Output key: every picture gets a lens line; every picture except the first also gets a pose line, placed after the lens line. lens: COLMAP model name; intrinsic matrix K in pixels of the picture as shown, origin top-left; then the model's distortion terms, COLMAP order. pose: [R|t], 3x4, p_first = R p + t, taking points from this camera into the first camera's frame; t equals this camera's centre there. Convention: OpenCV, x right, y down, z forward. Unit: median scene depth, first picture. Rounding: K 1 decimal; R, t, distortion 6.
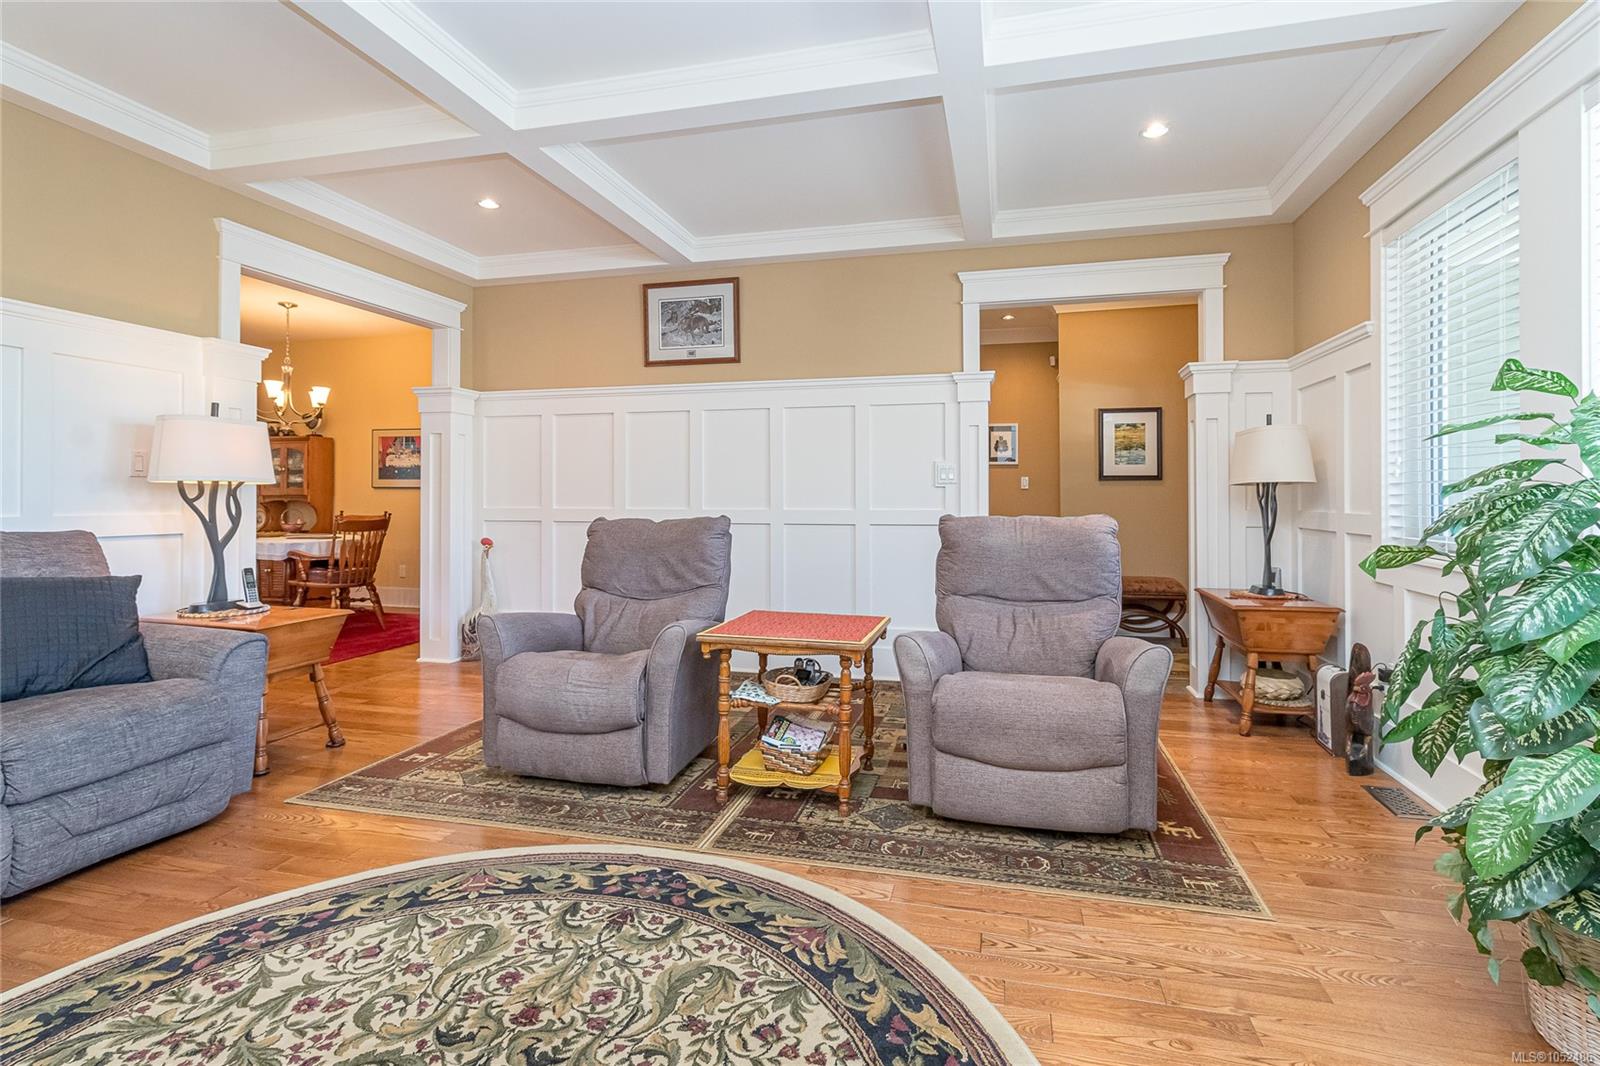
lens RADIAL K [[767.0, 0, 809.9], [0, 767.0, 495.0], [0, 0, 1]] dist [0.000182, -0.000385]
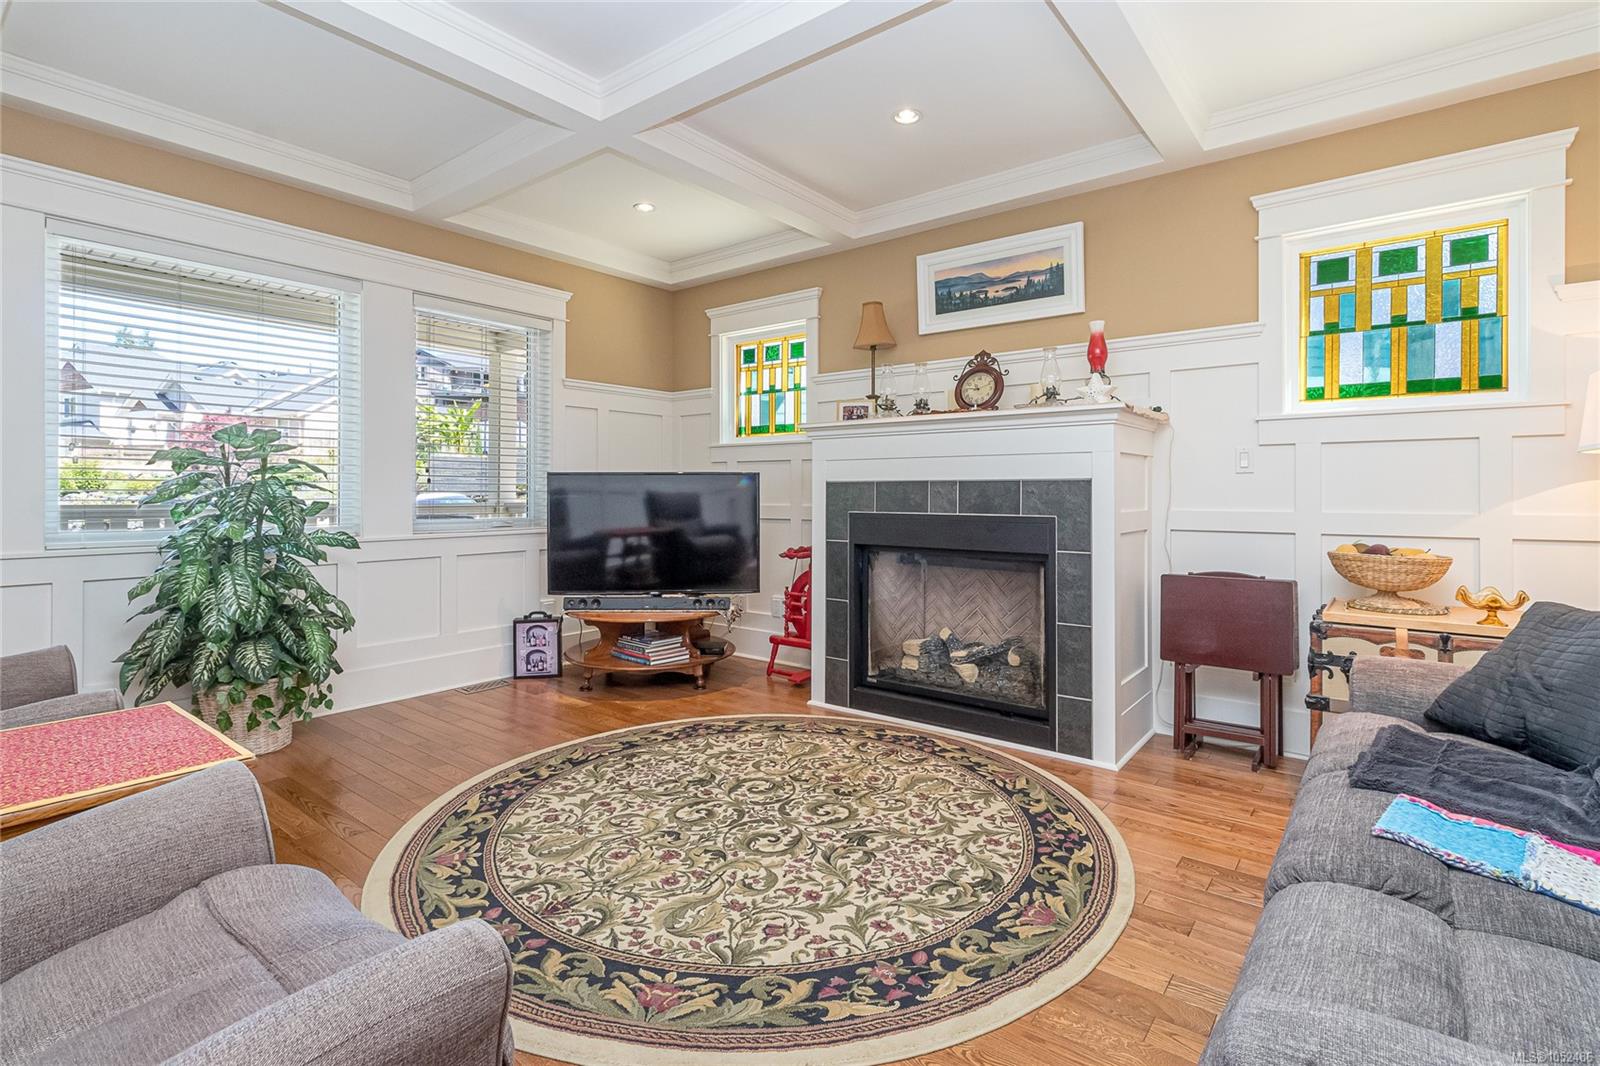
lens RADIAL K [[767.0, 0, 797.3], [0, 767.0, 492.8], [0, 0, 1]] dist [0.000182, -0.000385]
pose [[-0.912738, -0.001579, 0.408542, -1.047686], [-0.002397, 0.999996, -0.001491, -0.002251], [-0.408538, -0.002340, -0.912738, 1.977563]]
